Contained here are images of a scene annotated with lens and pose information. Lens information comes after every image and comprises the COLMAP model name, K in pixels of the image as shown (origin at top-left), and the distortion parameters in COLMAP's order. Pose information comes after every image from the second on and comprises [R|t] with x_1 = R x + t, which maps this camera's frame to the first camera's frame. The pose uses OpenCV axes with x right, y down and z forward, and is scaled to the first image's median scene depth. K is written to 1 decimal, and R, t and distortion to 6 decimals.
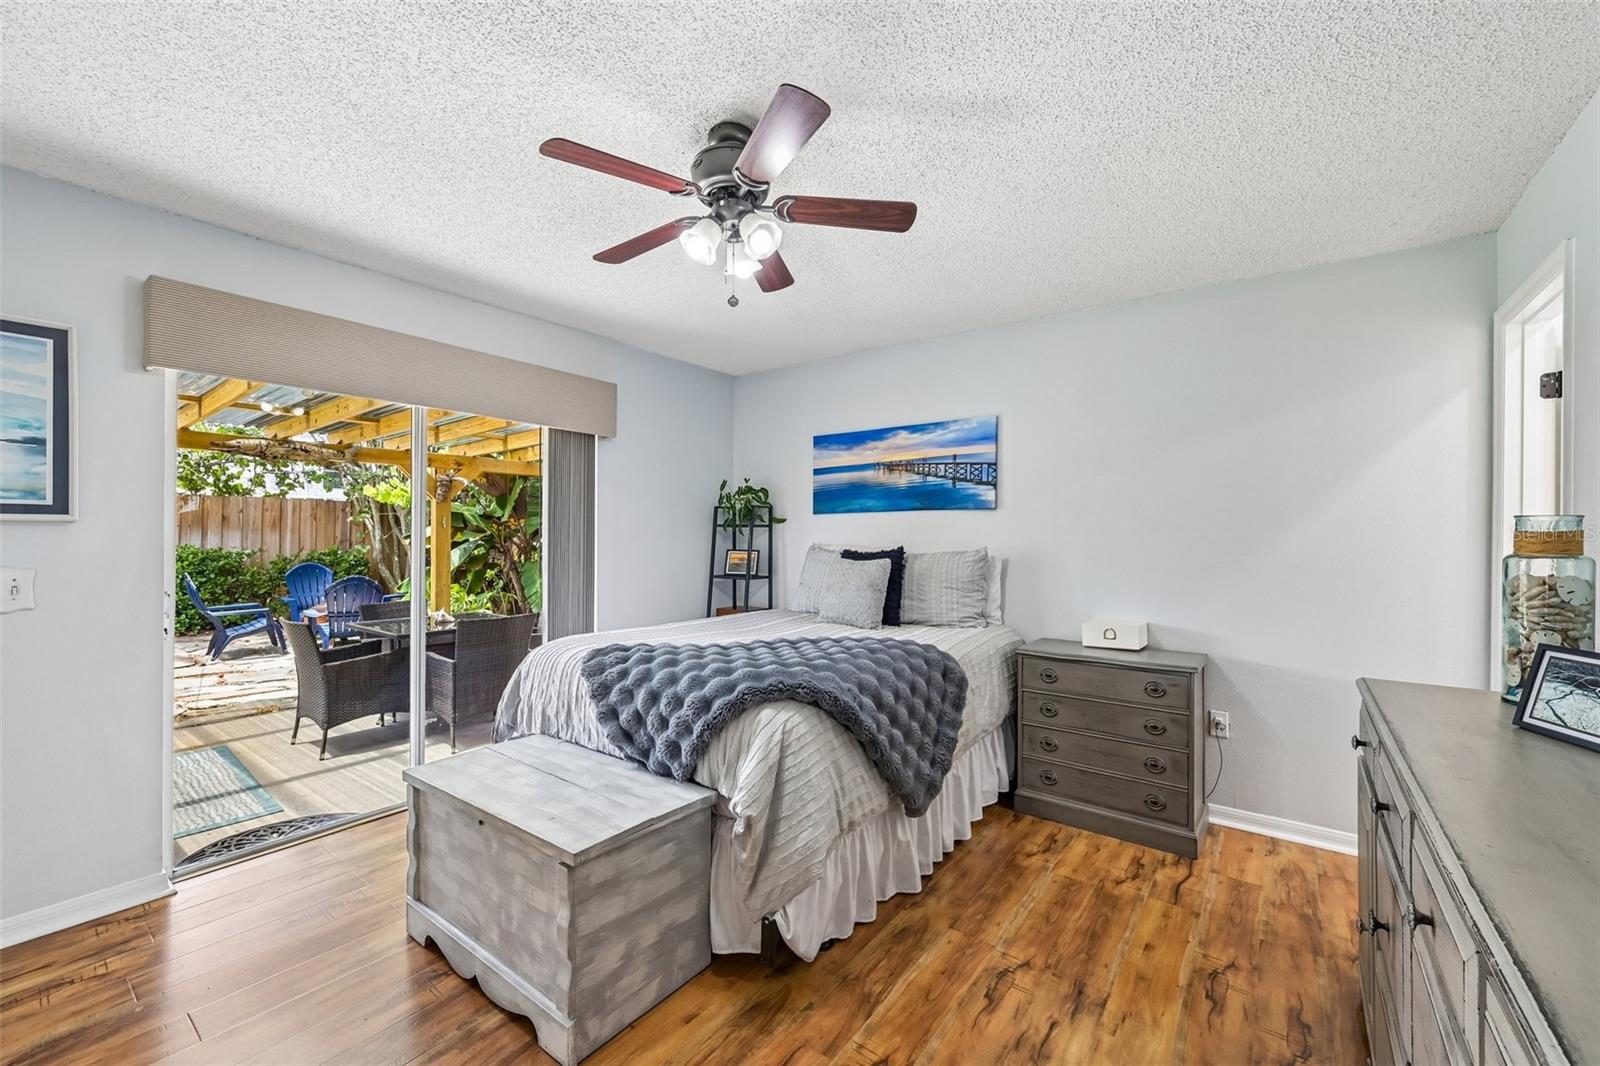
lens RADIAL K [[637.8, 0, 801.6], [0, 637.8, 523.0], [0, 0, 1]] dist [0.001514, 0.000087]
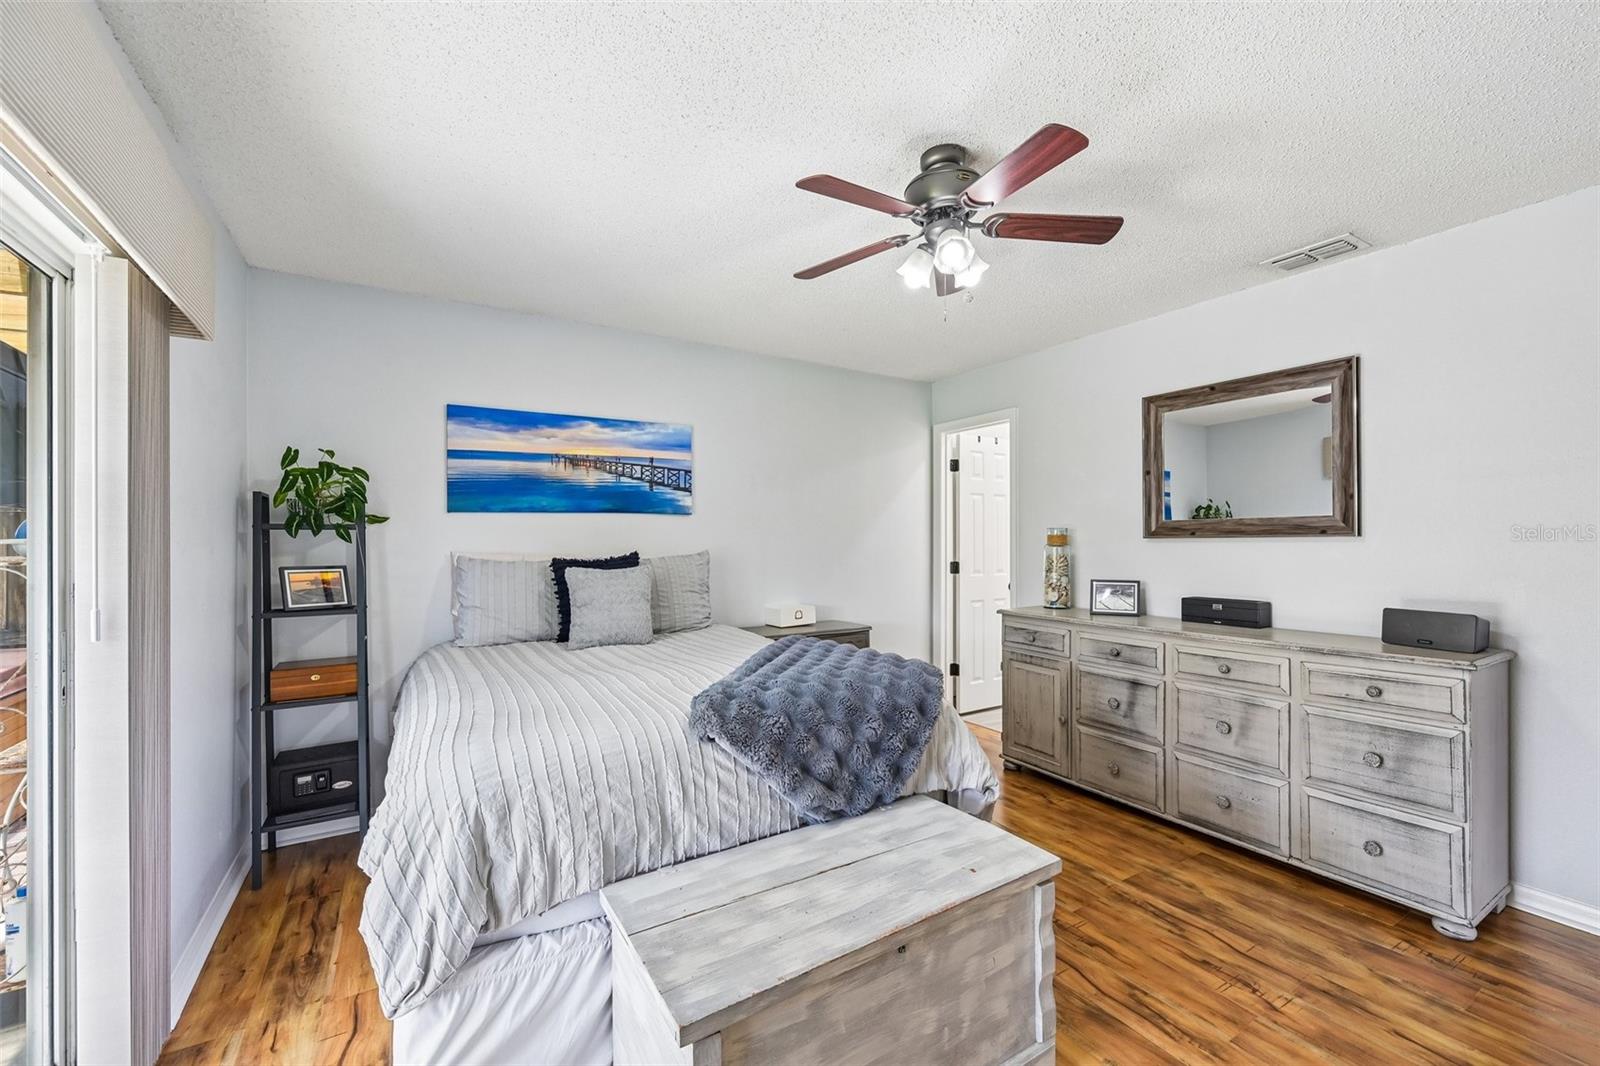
lens RADIAL K [[641.7, 0, 804.4], [0, 641.7, 532.1], [0, 0, 1]] dist [0.000021, -0.000058]
pose [[0.369379, 0.005448, 0.929263, -0.604059], [-0.008700, 0.999959, -0.002405, 0.008141], [-0.929238, -0.007196, 0.369412, 0.425855]]
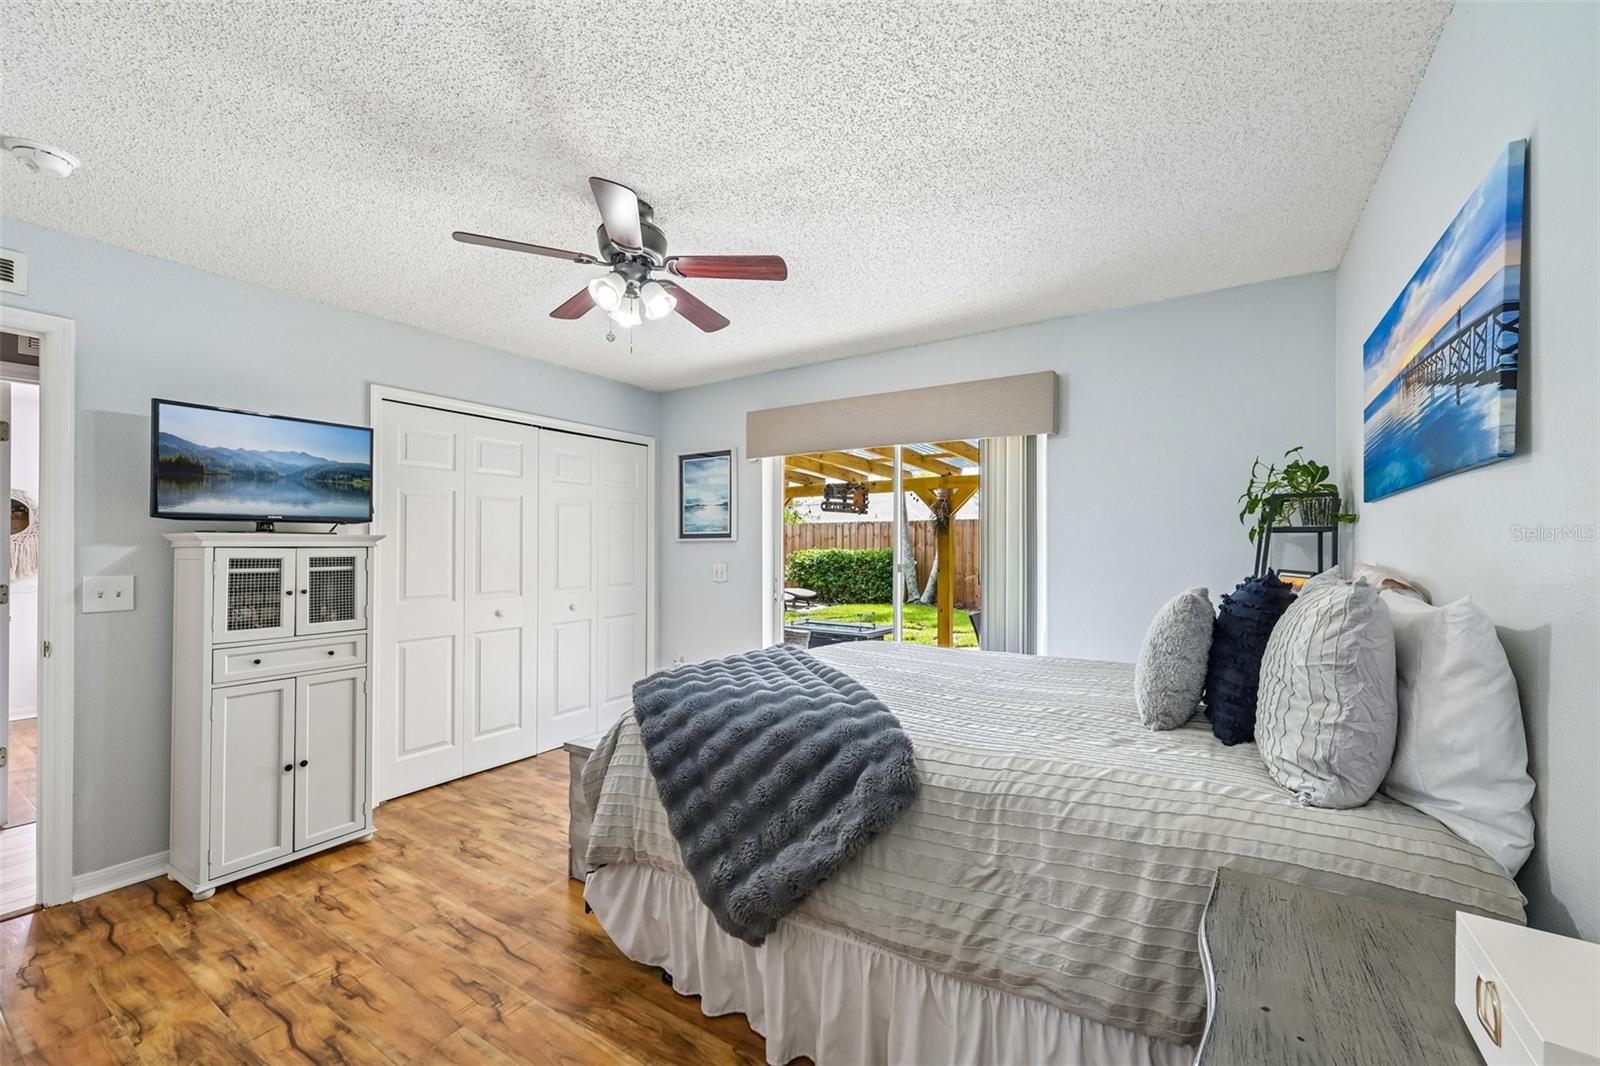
lens RADIAL K [[641.7, 0, 804.4], [0, 641.7, 532.1], [0, 0, 1]] dist [0.000021, -0.000058]
pose [[0.083146, -0.028345, -0.996134, 0.566966], [0.018552, 0.999466, -0.026892, 0.017069], [0.996365, -0.016244, 0.083627, 0.629223]]
